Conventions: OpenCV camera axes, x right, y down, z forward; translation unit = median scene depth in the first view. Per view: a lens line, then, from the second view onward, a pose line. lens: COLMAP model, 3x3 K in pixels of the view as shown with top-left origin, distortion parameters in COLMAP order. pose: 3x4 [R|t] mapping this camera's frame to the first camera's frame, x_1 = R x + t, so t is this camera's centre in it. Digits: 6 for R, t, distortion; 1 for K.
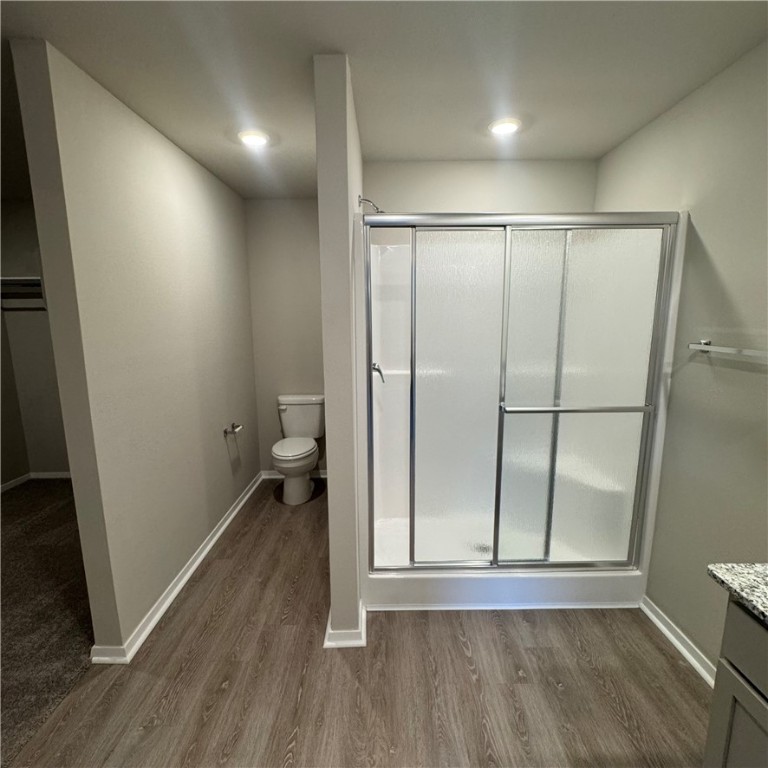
lens RADIAL K [[408.2, 0, 389.2], [0, 408.2, 381.9], [0, 0, 1]] dist [-0.006314, 0.001248]
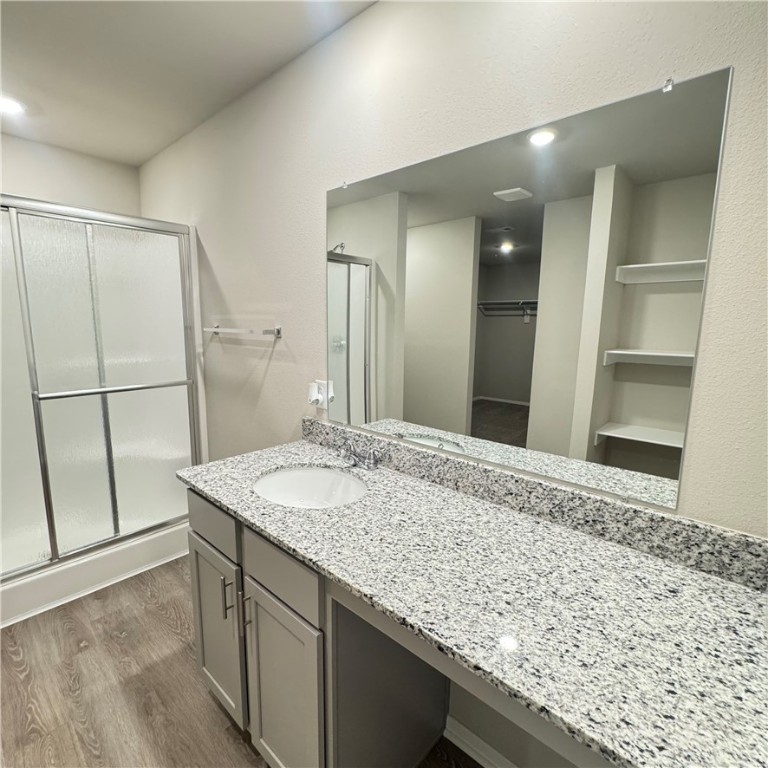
lens RADIAL K [[408.2, 0, 386.2], [0, 408.2, 381.1], [0, 0, 1]] dist [-0.006314, 0.001248]
pose [[0.673635, -0.092288, 0.733279, 0.138629], [0.101167, 0.994348, 0.032208, 0.087281], [-0.732107, 0.052487, 0.679165, -0.288258]]
